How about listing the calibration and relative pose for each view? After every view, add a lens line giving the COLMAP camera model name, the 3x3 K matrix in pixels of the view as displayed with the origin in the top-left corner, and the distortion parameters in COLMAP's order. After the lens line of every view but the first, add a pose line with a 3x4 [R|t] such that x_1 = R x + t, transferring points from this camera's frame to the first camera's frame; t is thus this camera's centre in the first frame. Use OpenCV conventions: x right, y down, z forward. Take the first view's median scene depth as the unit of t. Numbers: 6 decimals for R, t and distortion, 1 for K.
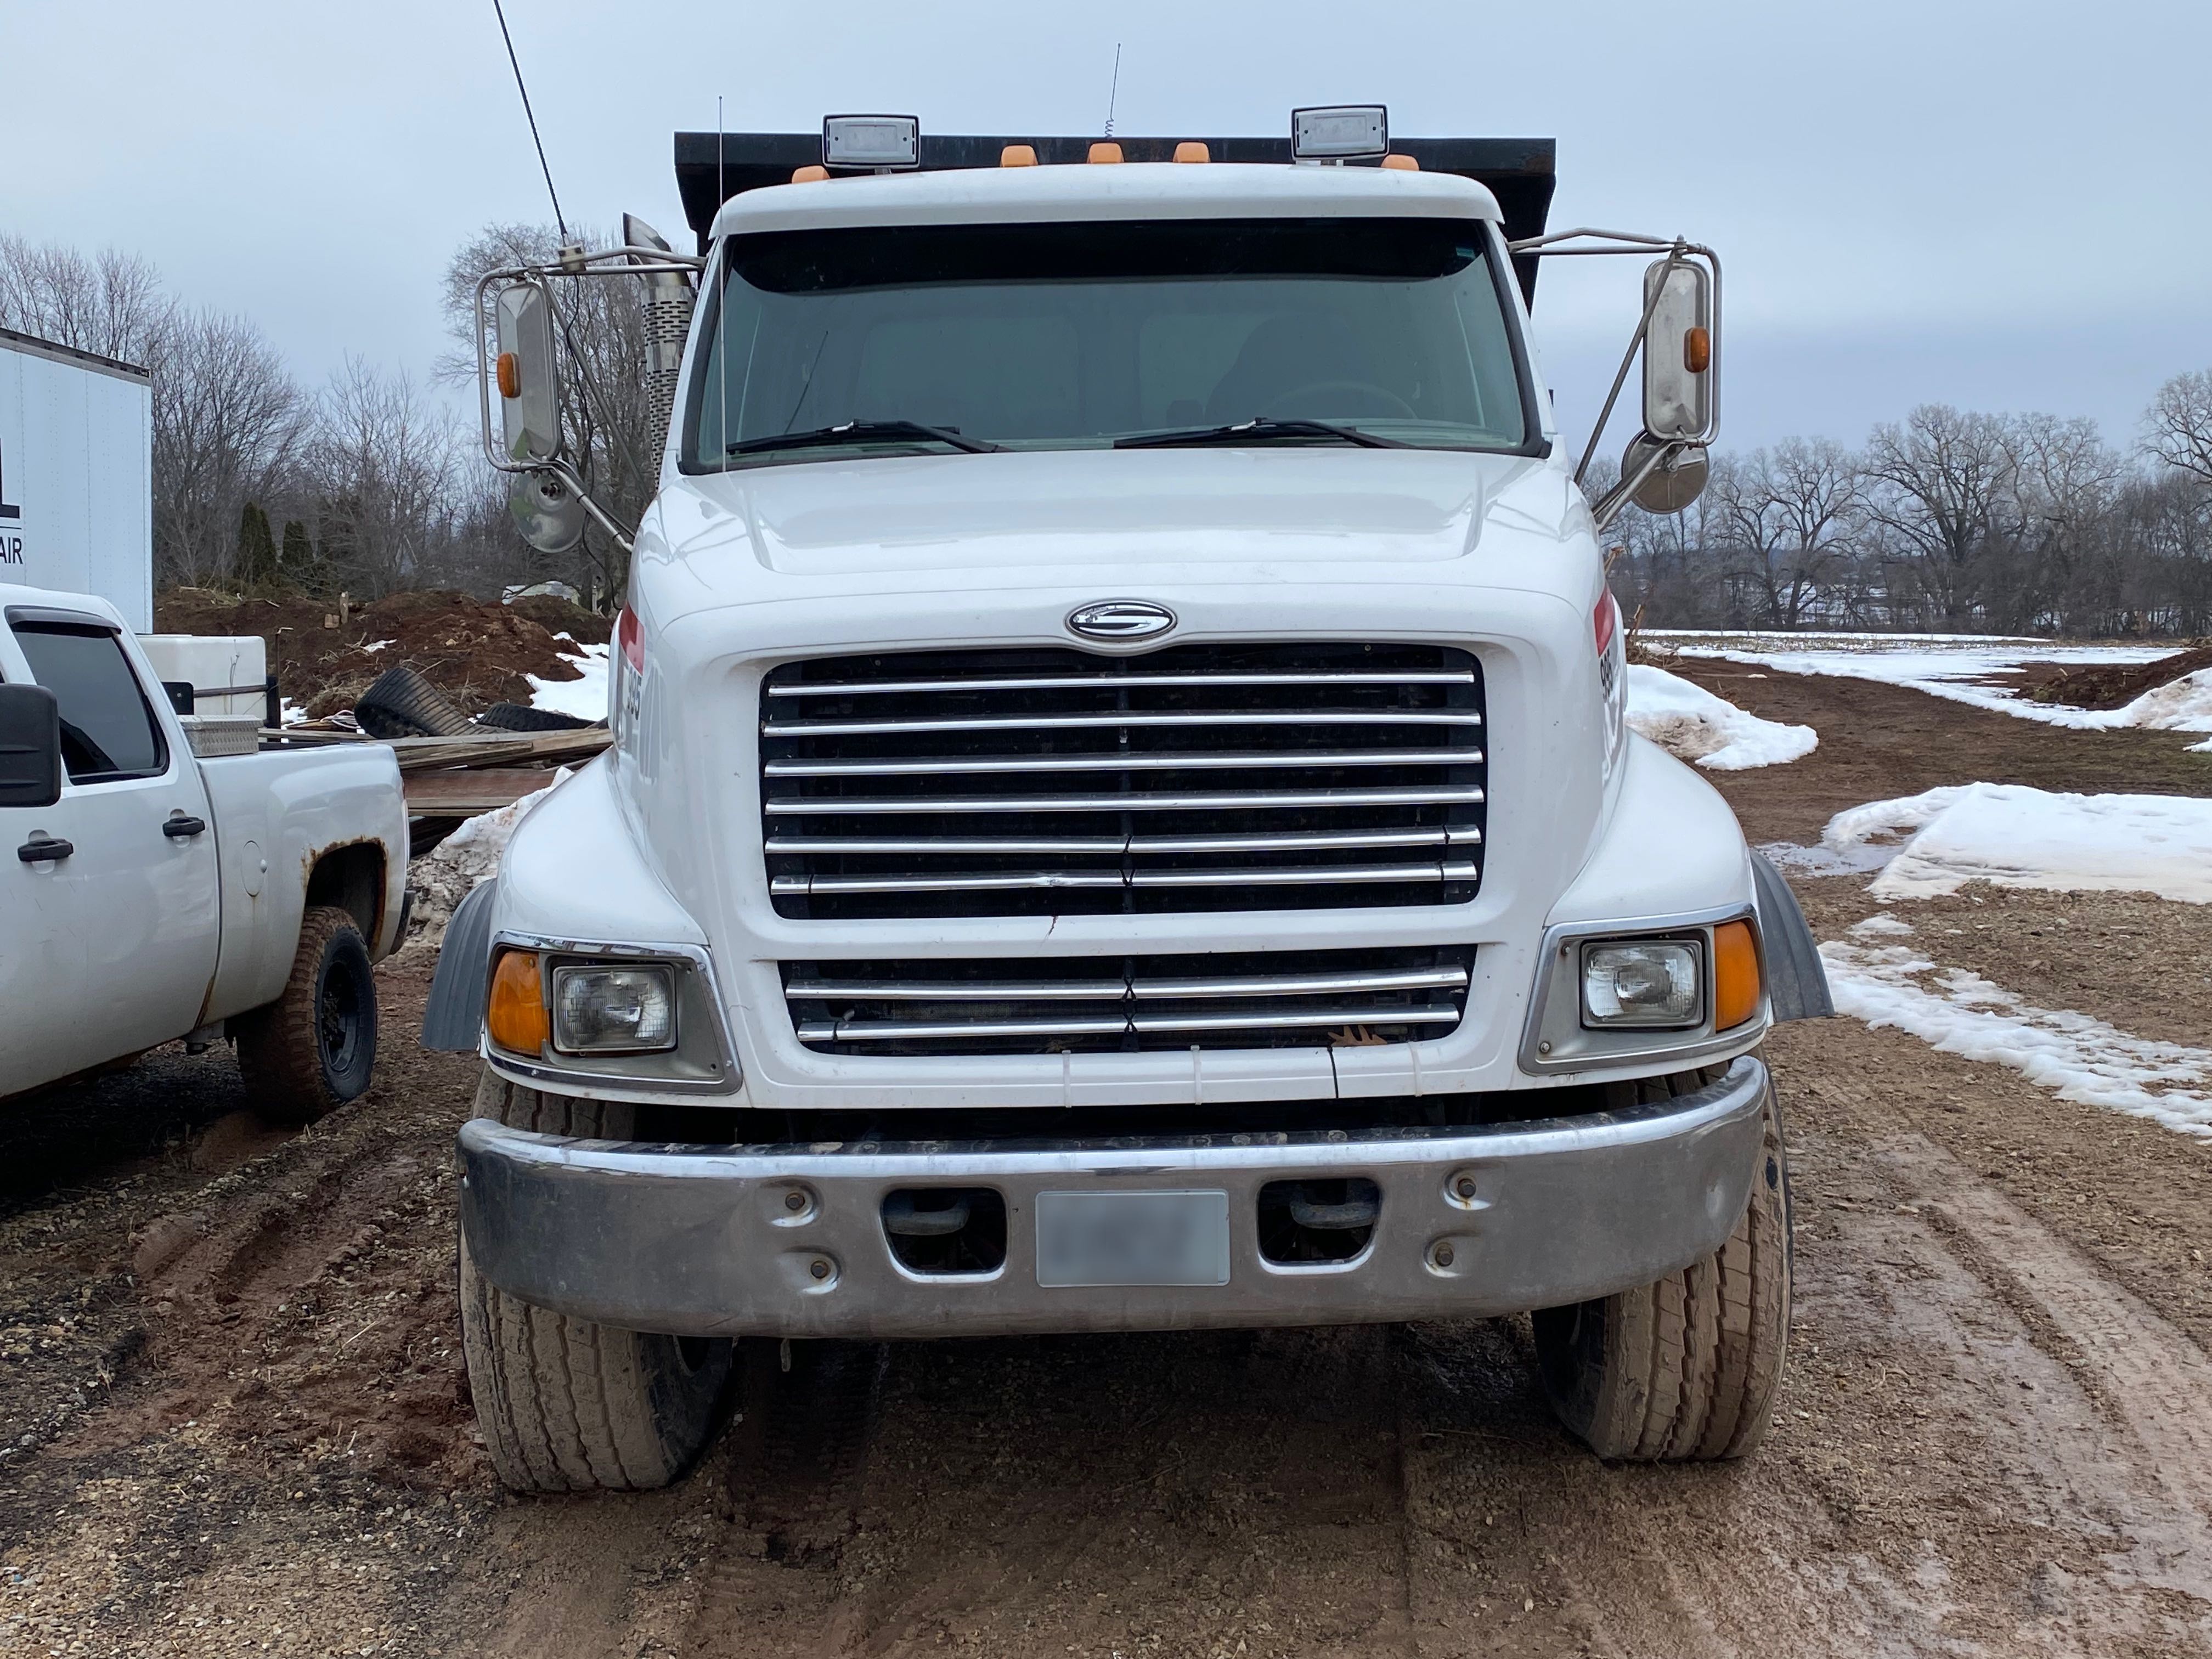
lens RADIAL K [[2482.1, 0, 1106.0], [0, 2482.1, 829.5], [0, 0, 1]] dist [-0.004059, -0.005516]
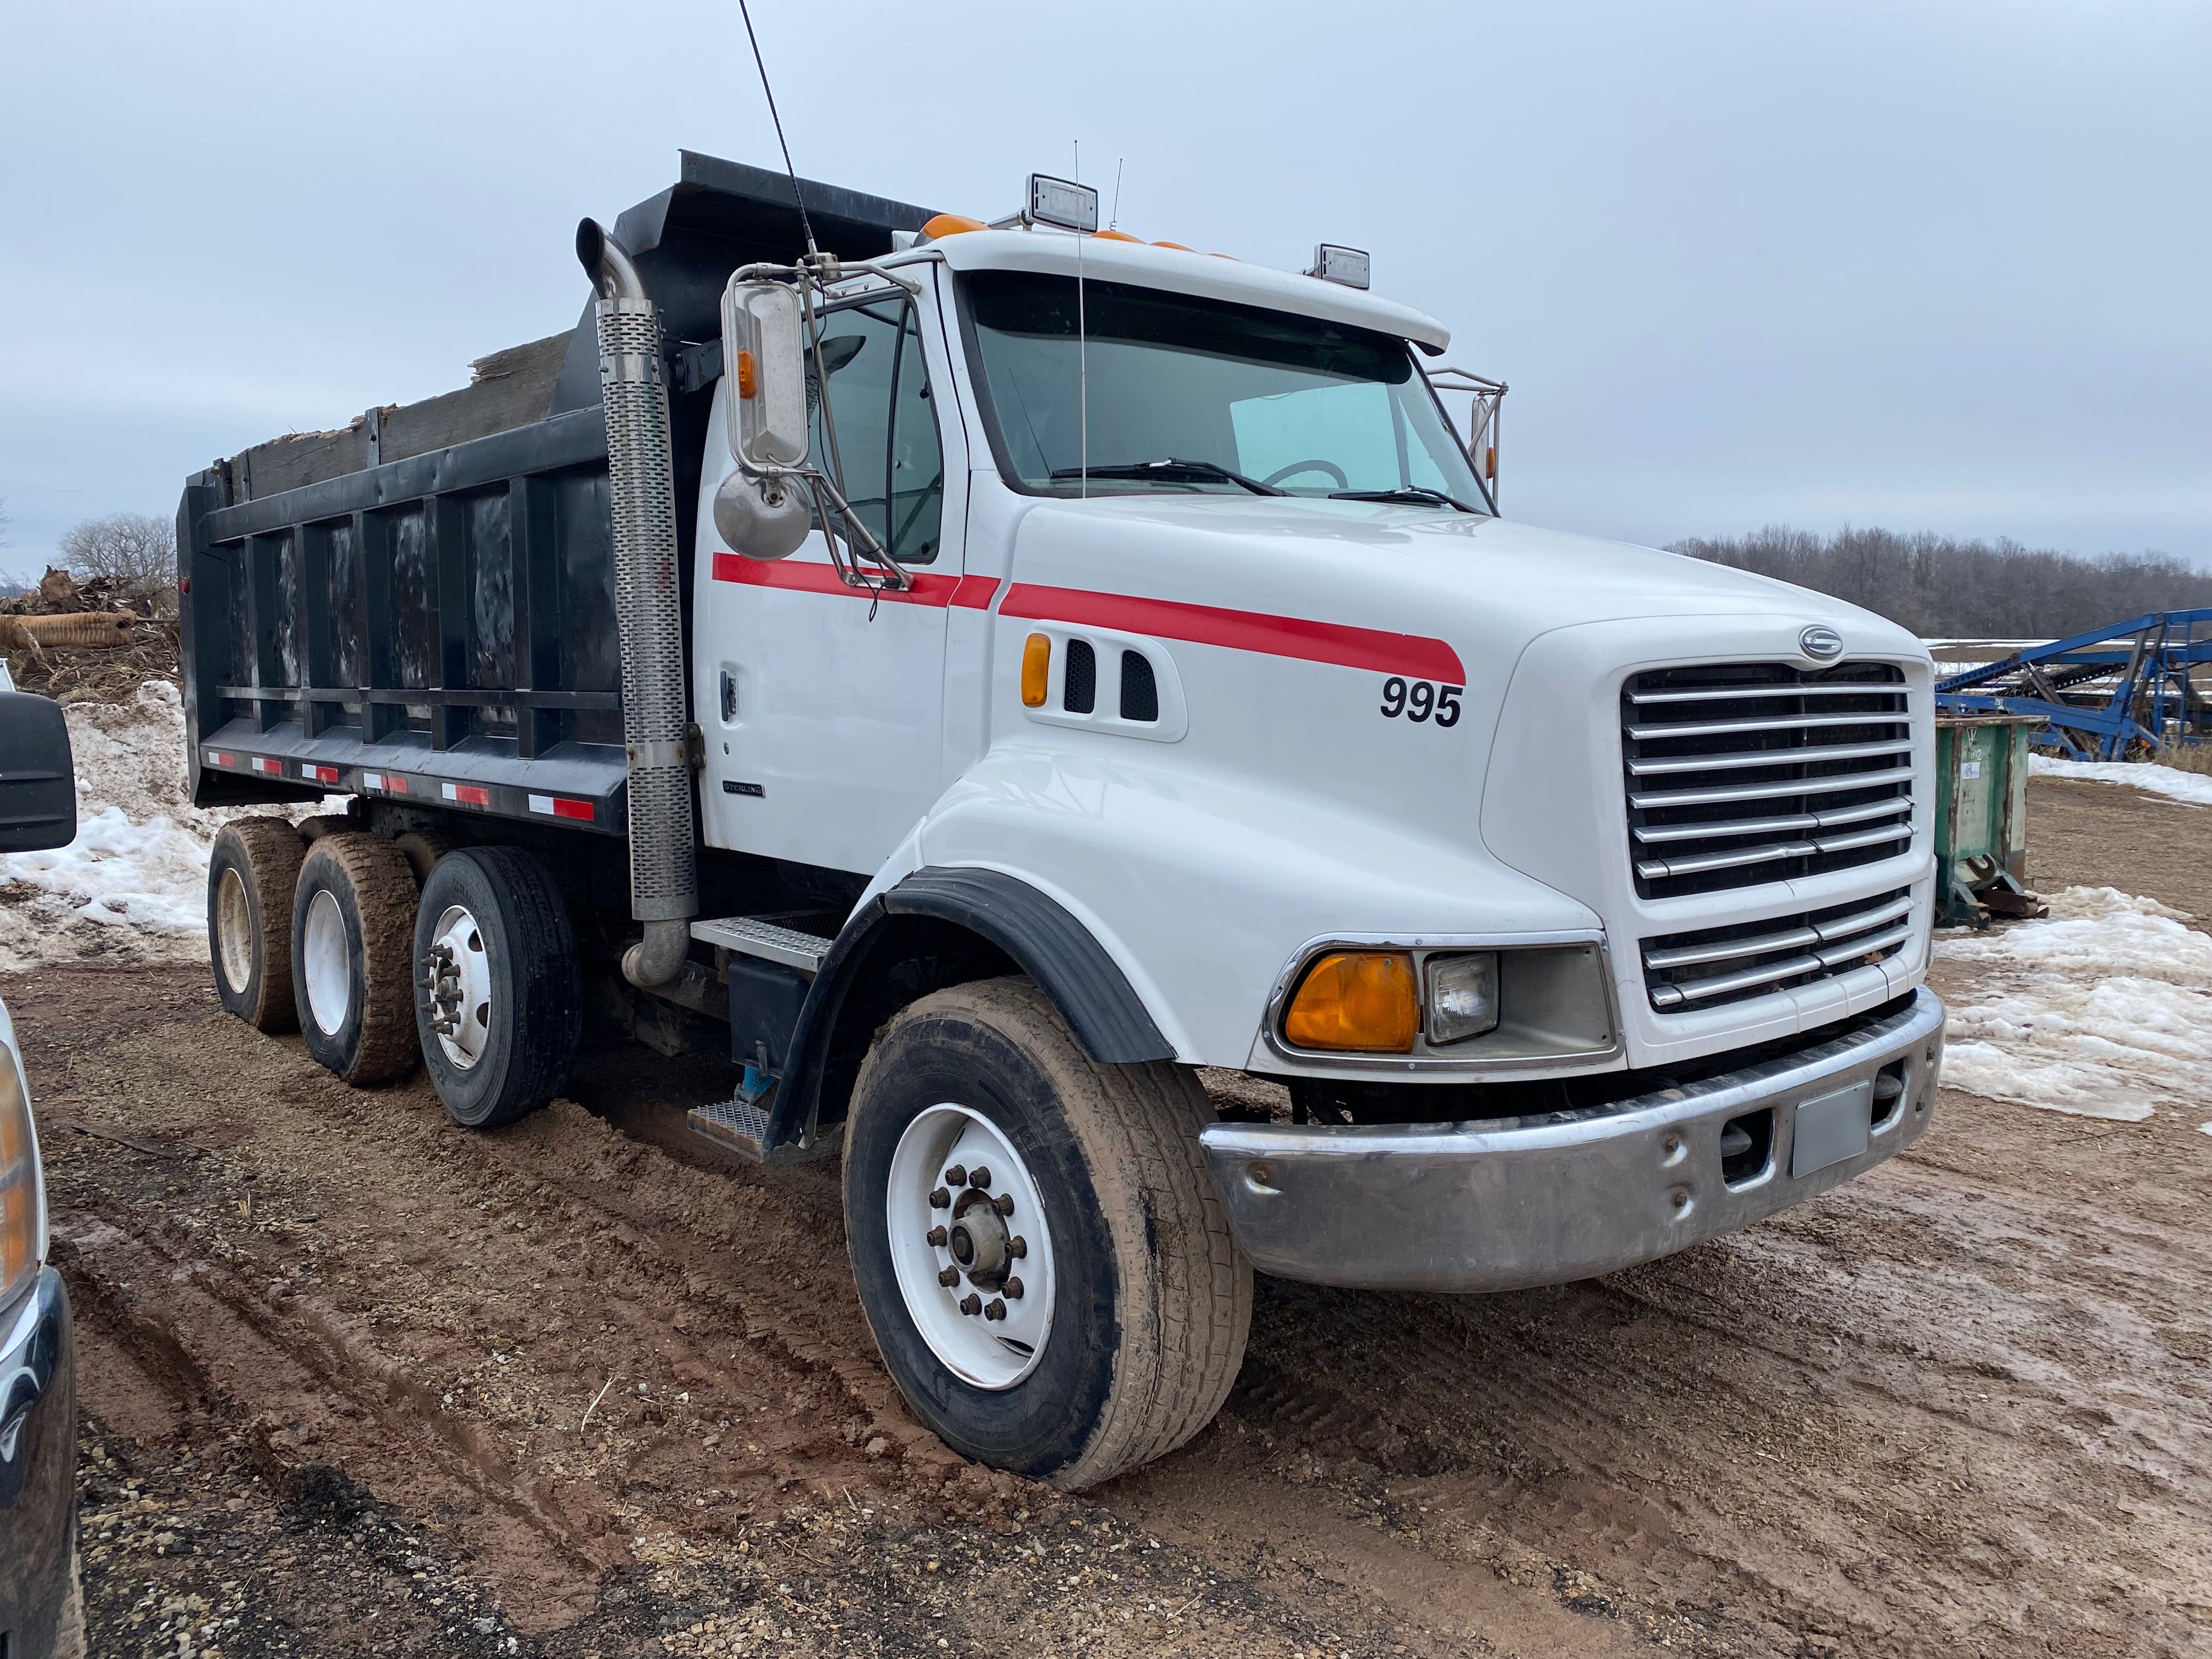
lens RADIAL K [[1693.0, 0, 1106.0], [0, 1693.0, 829.5], [0, 0, 1]] dist [0.003299, 0.000679]
pose [[0.759469, -0.046984, 0.648844, -0.817130], [0.038500, 0.998886, 0.027268, -0.026315], [-0.649403, 0.004271, 0.760432, 0.571202]]
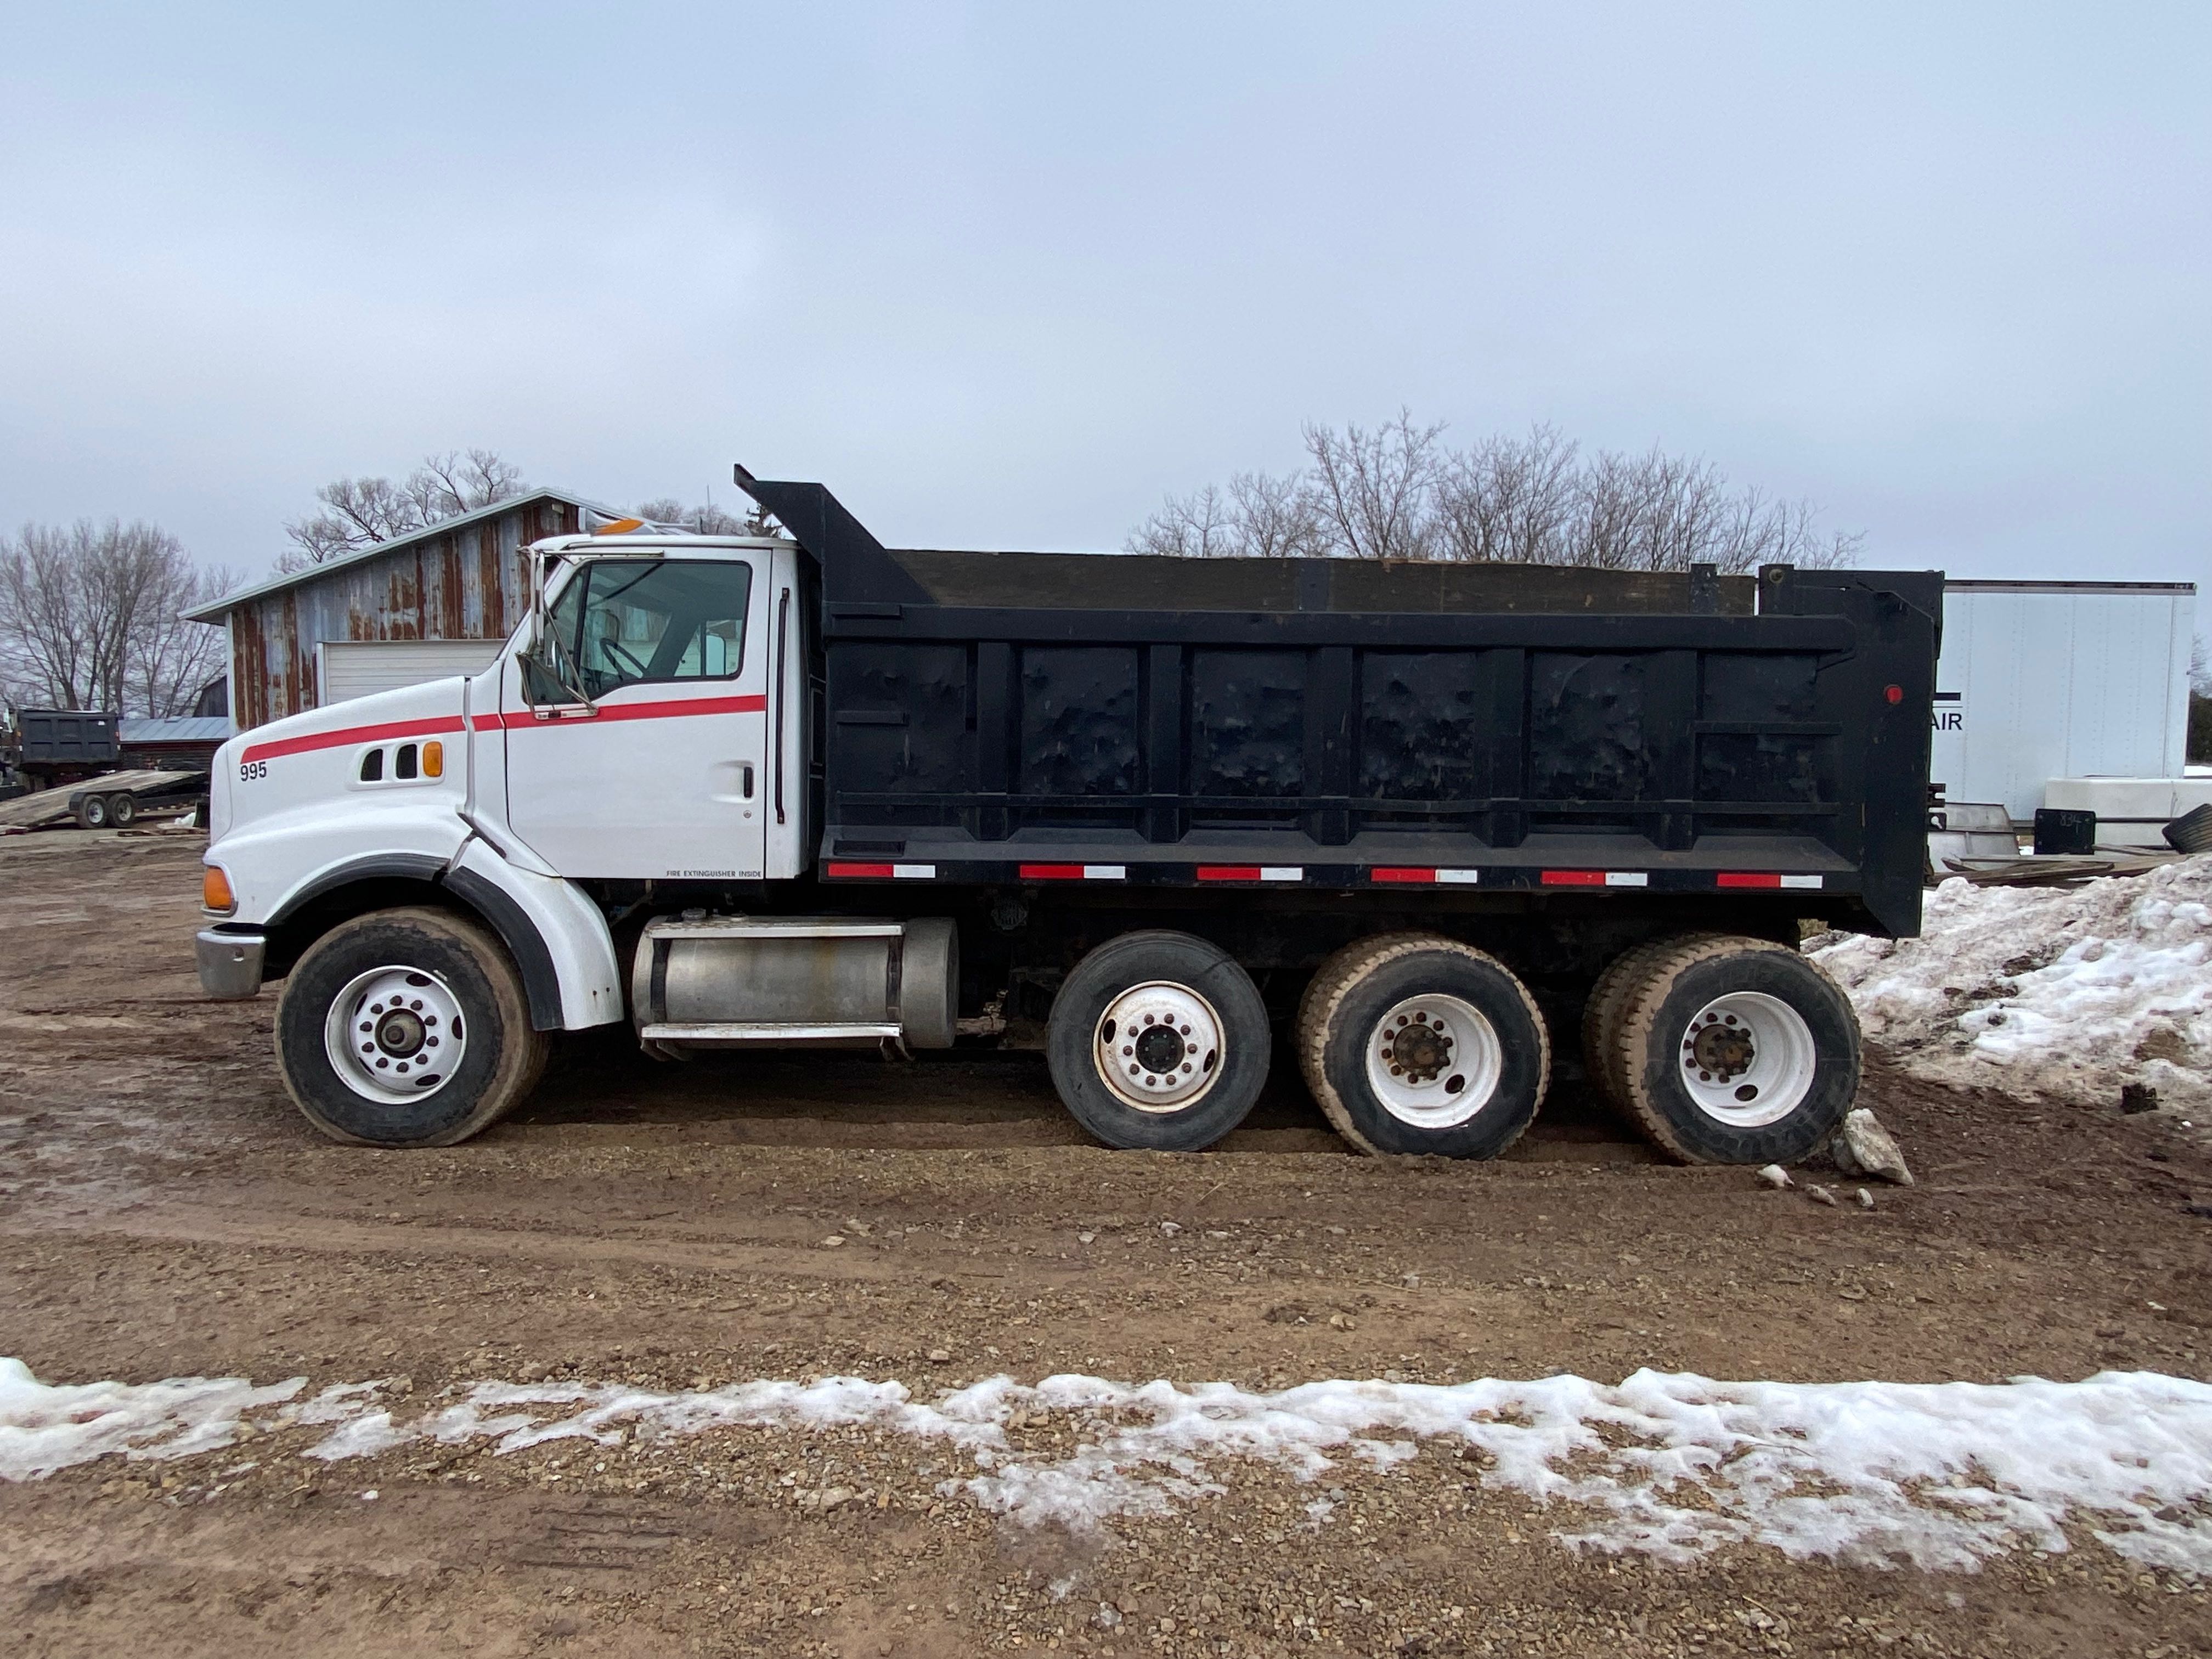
lens RADIAL K [[1325.7, 0, 1106.0], [0, 1325.7, 829.5], [0, 0, 1]] dist [-0.005006, -0.003141]
pose [[0.042915, 0.049627, -0.997845, 1.867683], [-0.087661, 0.995101, 0.045720, -0.178925], [0.995226, 0.085510, 0.047055, 2.326676]]
